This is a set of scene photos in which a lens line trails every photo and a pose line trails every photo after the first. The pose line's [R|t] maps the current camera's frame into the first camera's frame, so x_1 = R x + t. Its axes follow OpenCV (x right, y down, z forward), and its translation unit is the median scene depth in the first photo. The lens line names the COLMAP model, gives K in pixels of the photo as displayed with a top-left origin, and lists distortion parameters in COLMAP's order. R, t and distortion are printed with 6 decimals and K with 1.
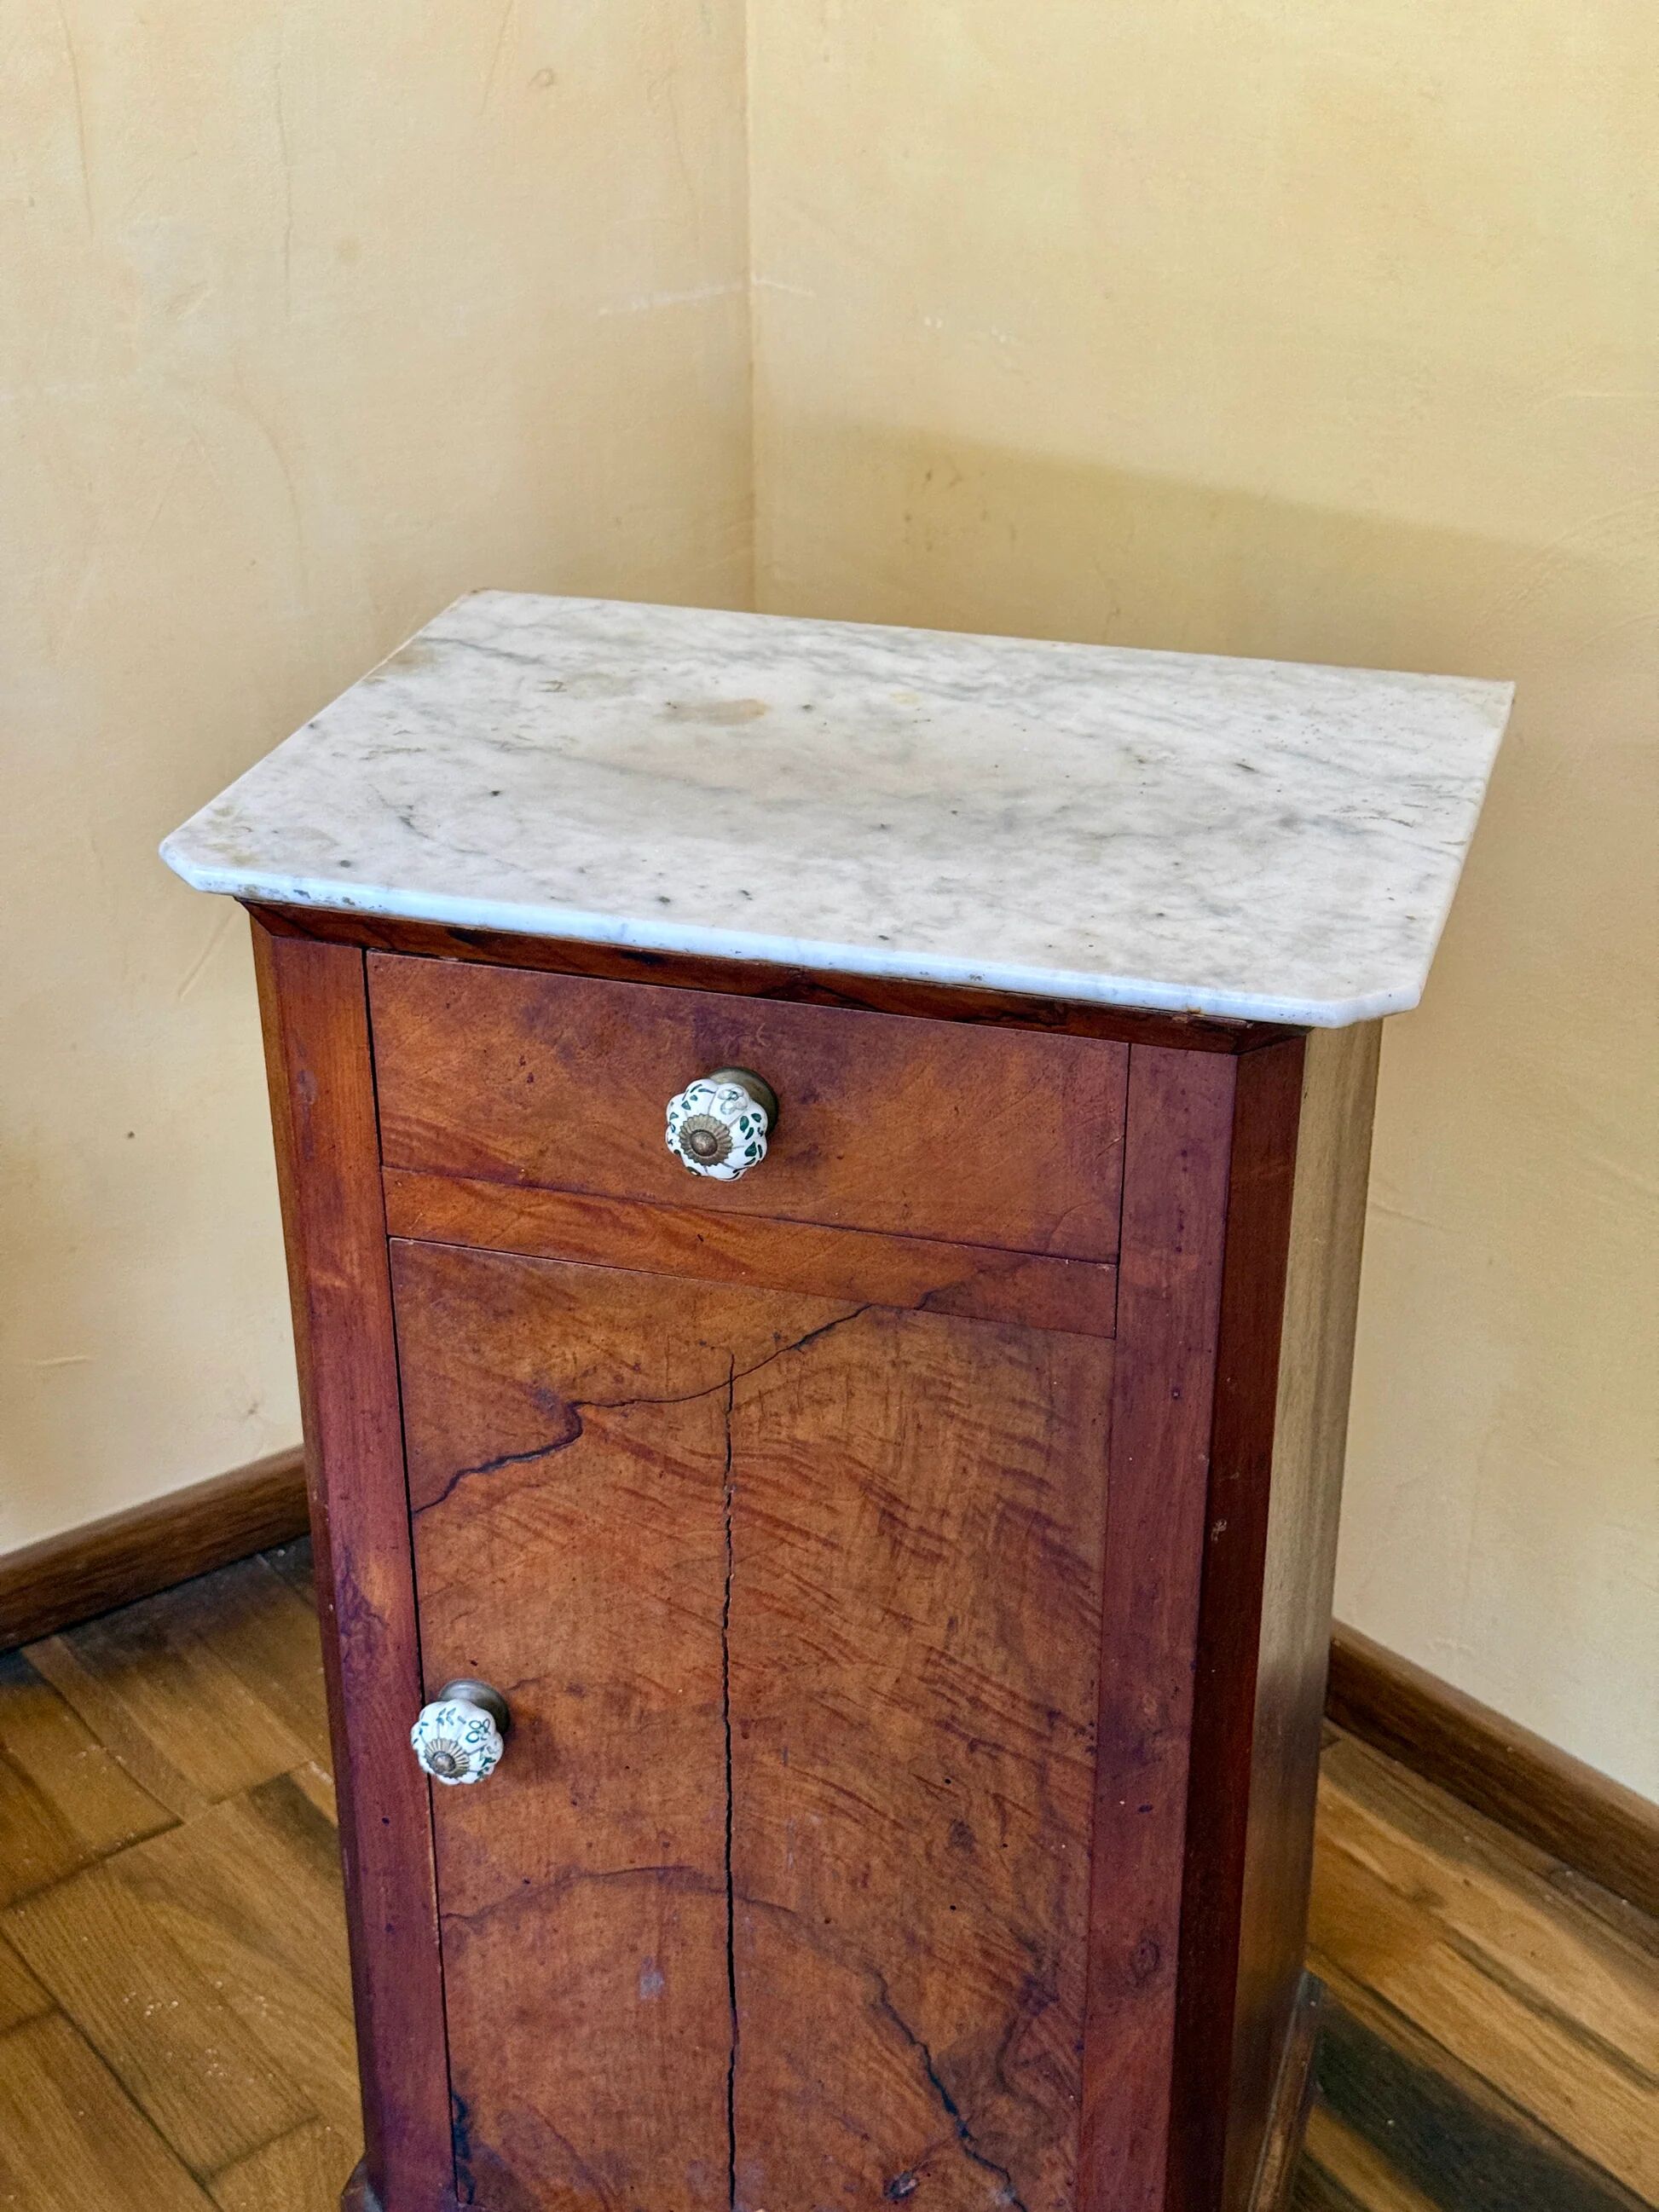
lens RADIAL K [[3108.1, 0, 821.6], [0, 3108.1, 1126.9], [0, 0, 1]] dist [0.135387, 0.000000]
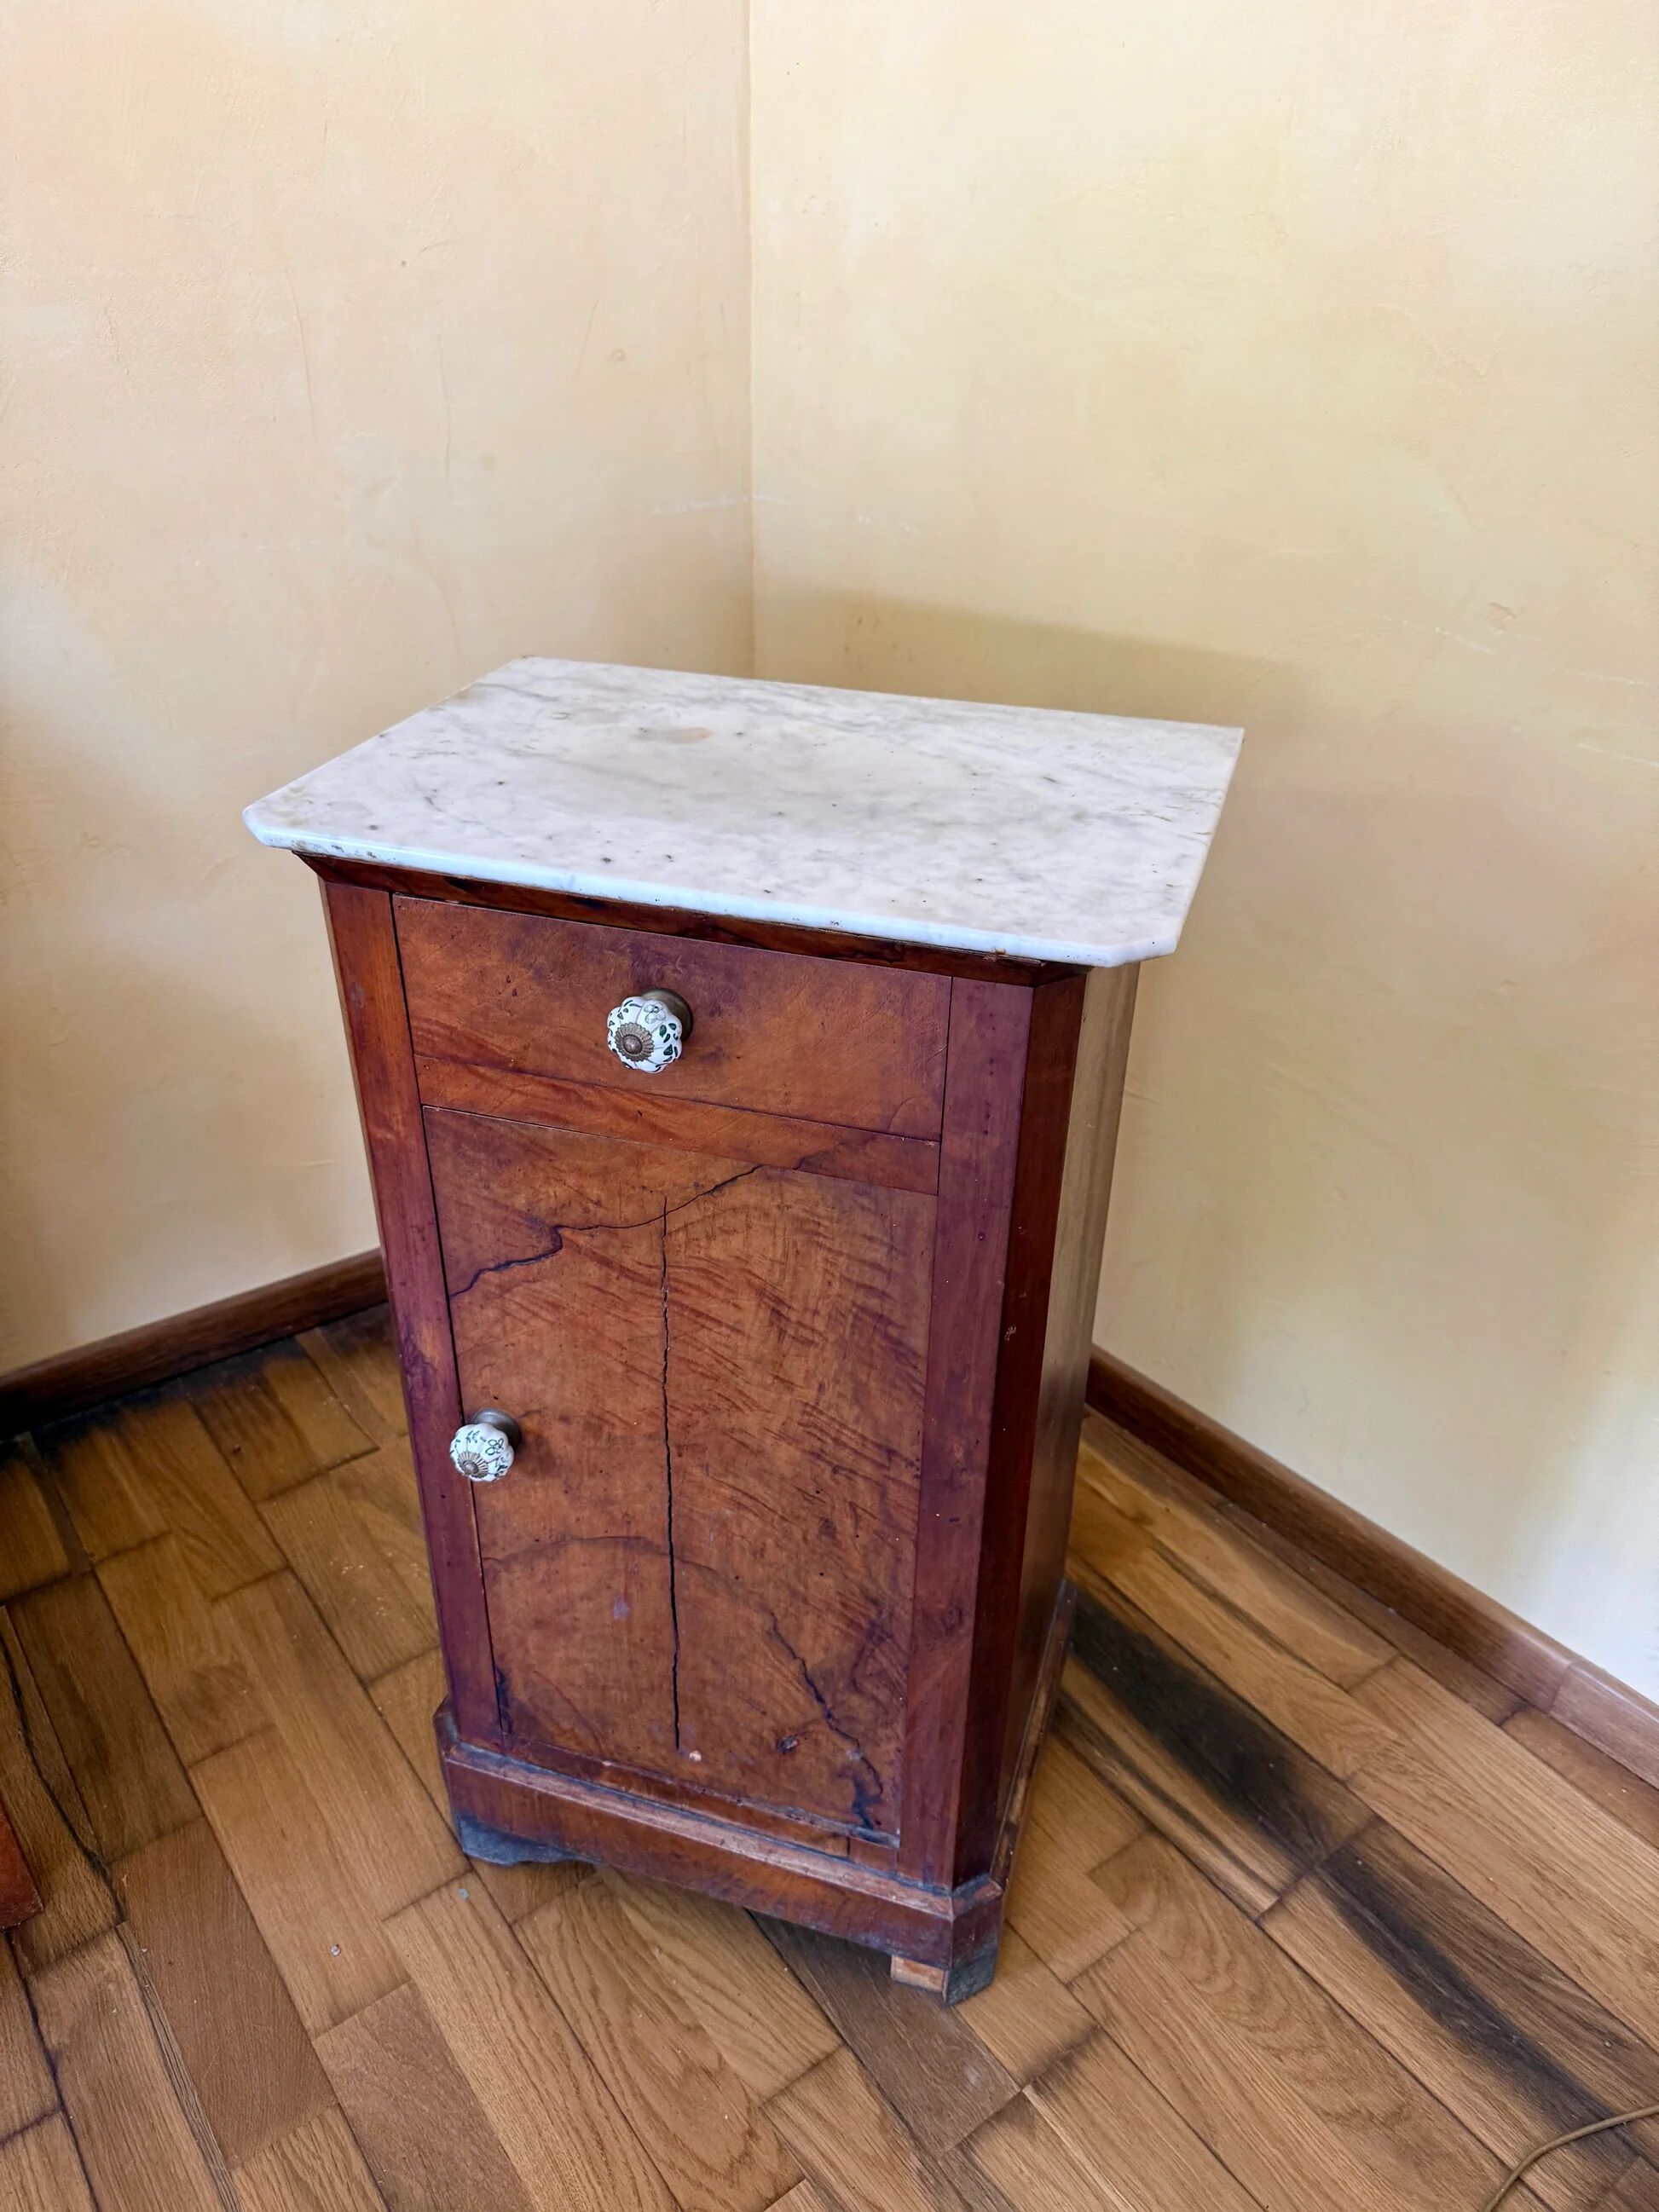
lens RADIAL K [[1581.2, 0, 822.5], [0, 1581.2, 1116.8], [0, 0, 1]] dist [0.091165, -0.157169]
pose [[0.999628, 0.025701, -0.009100, 0.045622], [-0.025170, 0.998207, 0.054307, -0.002357], [0.010479, -0.054058, 0.998483, 0.288756]]
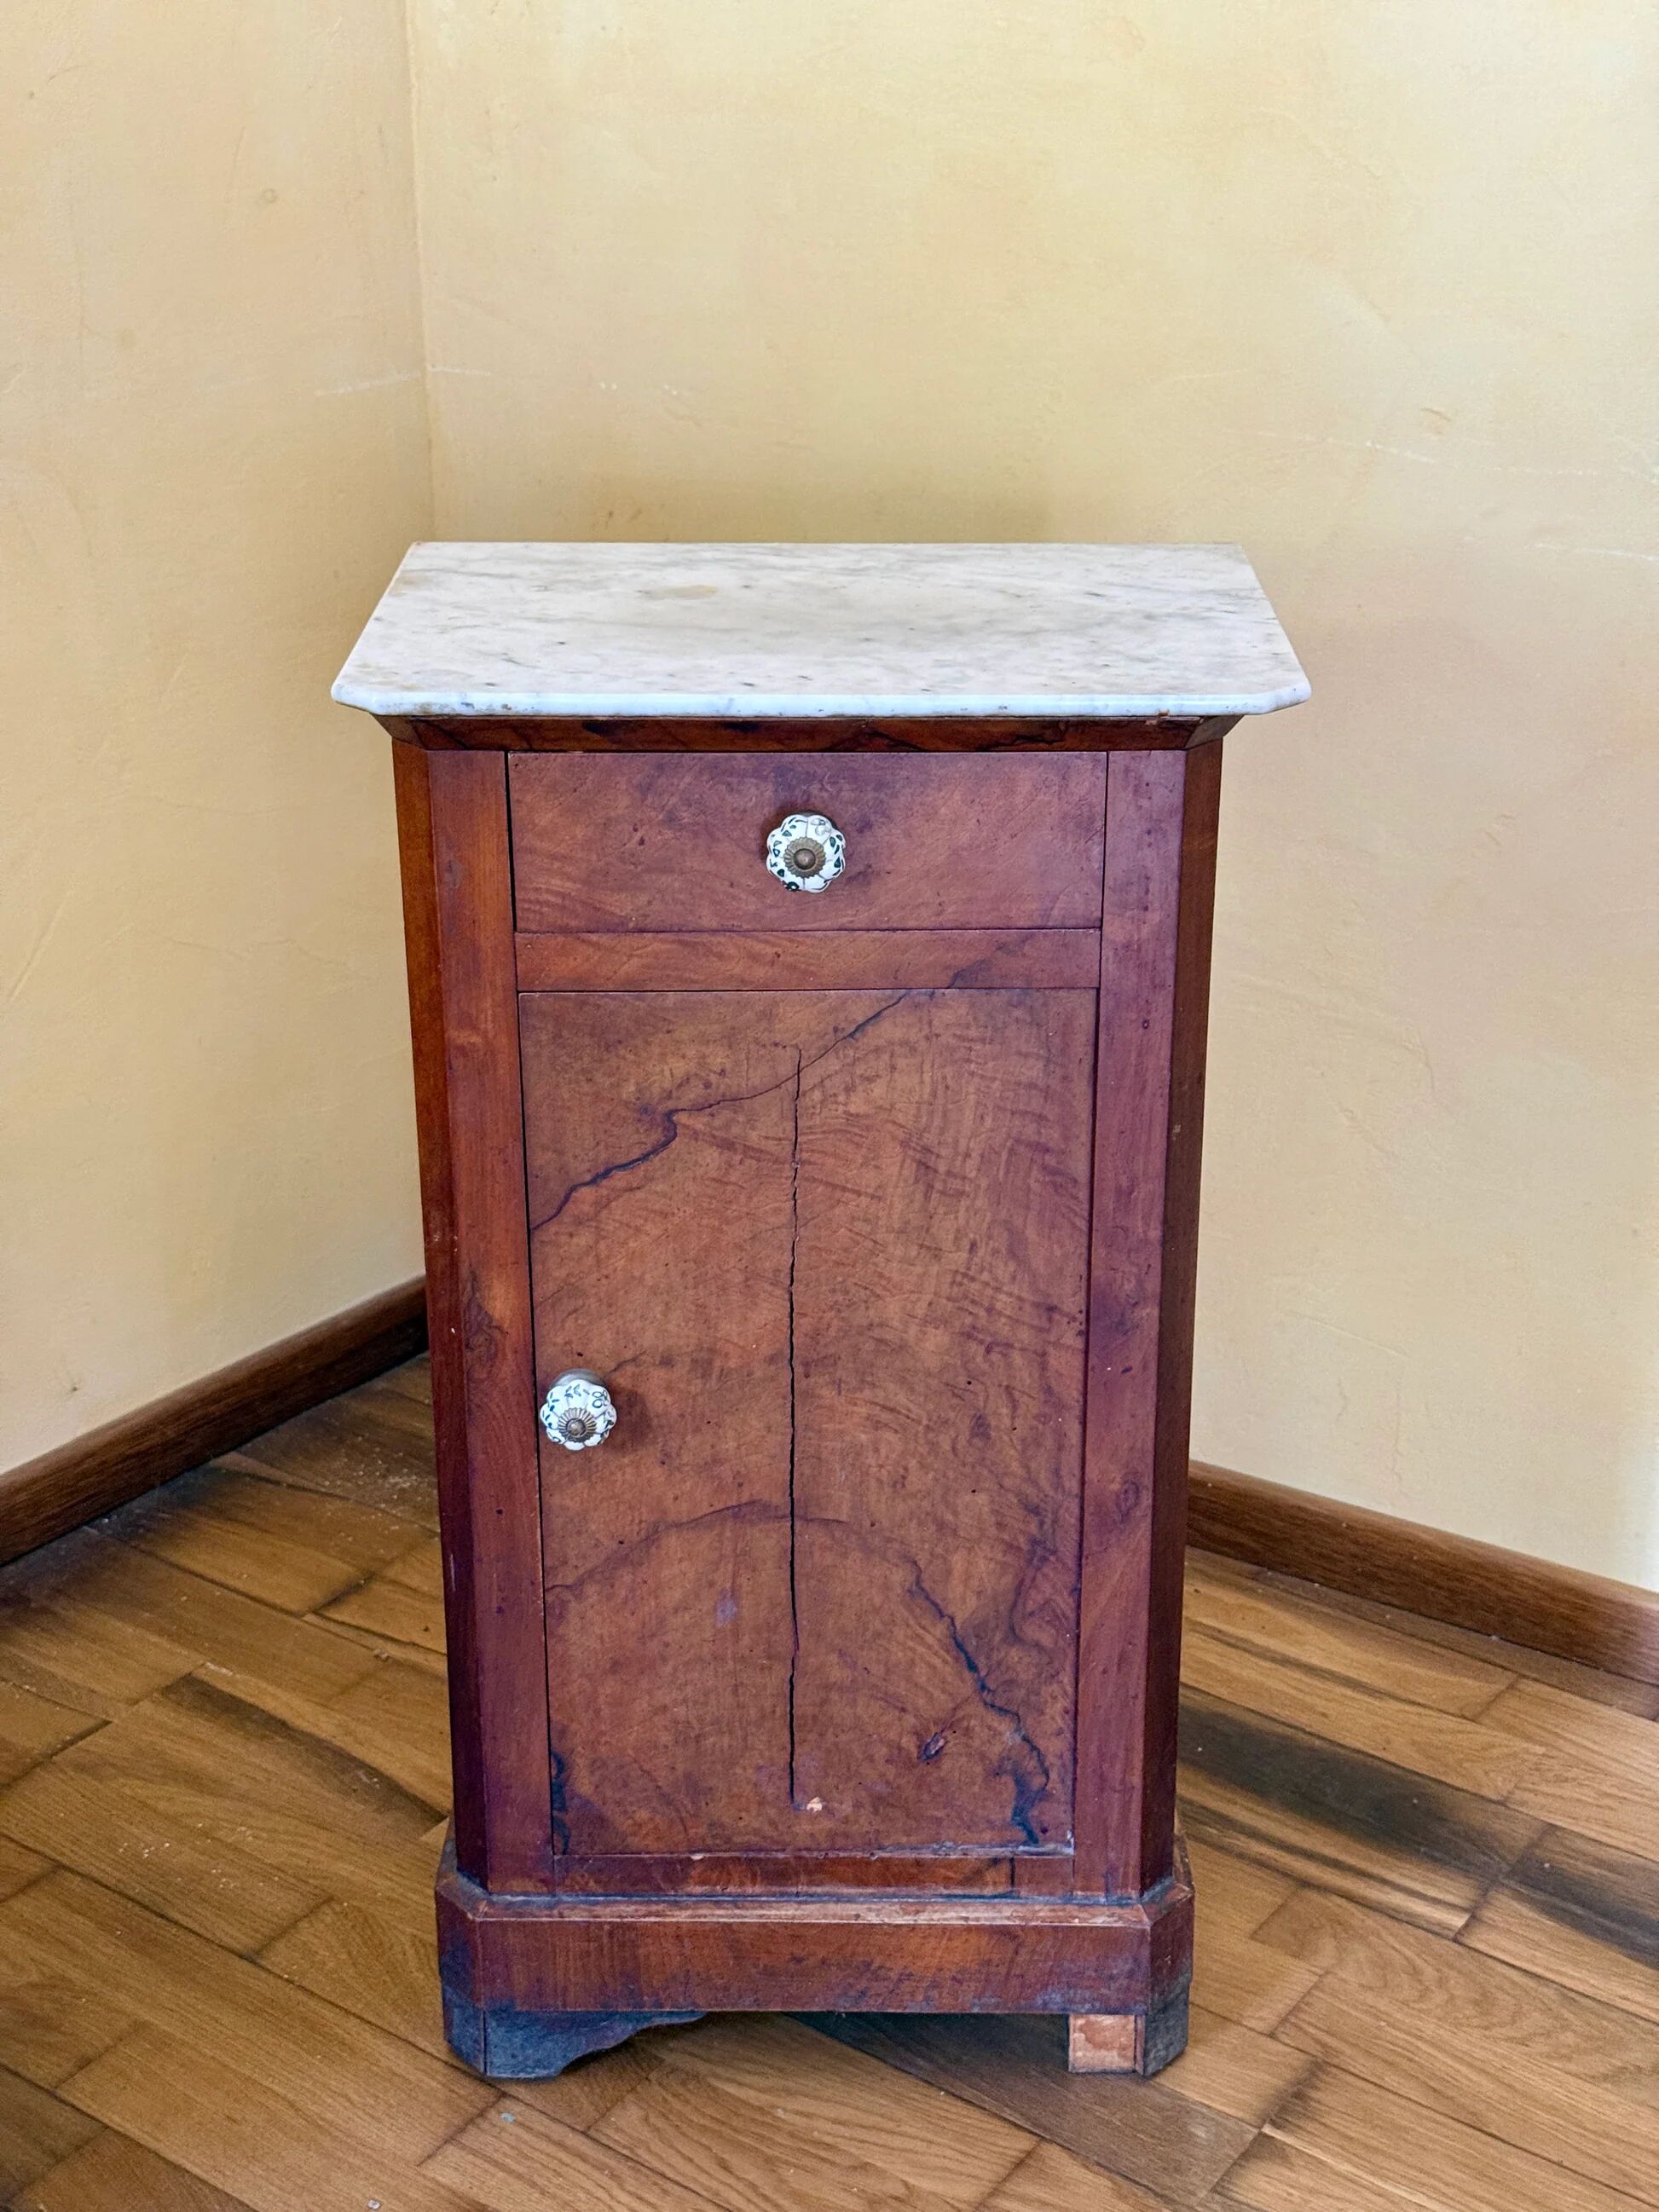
lens RADIAL K [[3108.1, 0, 838.4], [0, 3108.1, 1110.7], [0, 0, 1]] dist [0.135387, 0.000000]
pose [[0.959947, -0.104547, 0.259946, -0.343902], [0.128626, 0.988671, -0.077367, 0.195188], [-0.248913, 0.107704, 0.962519, -0.247749]]
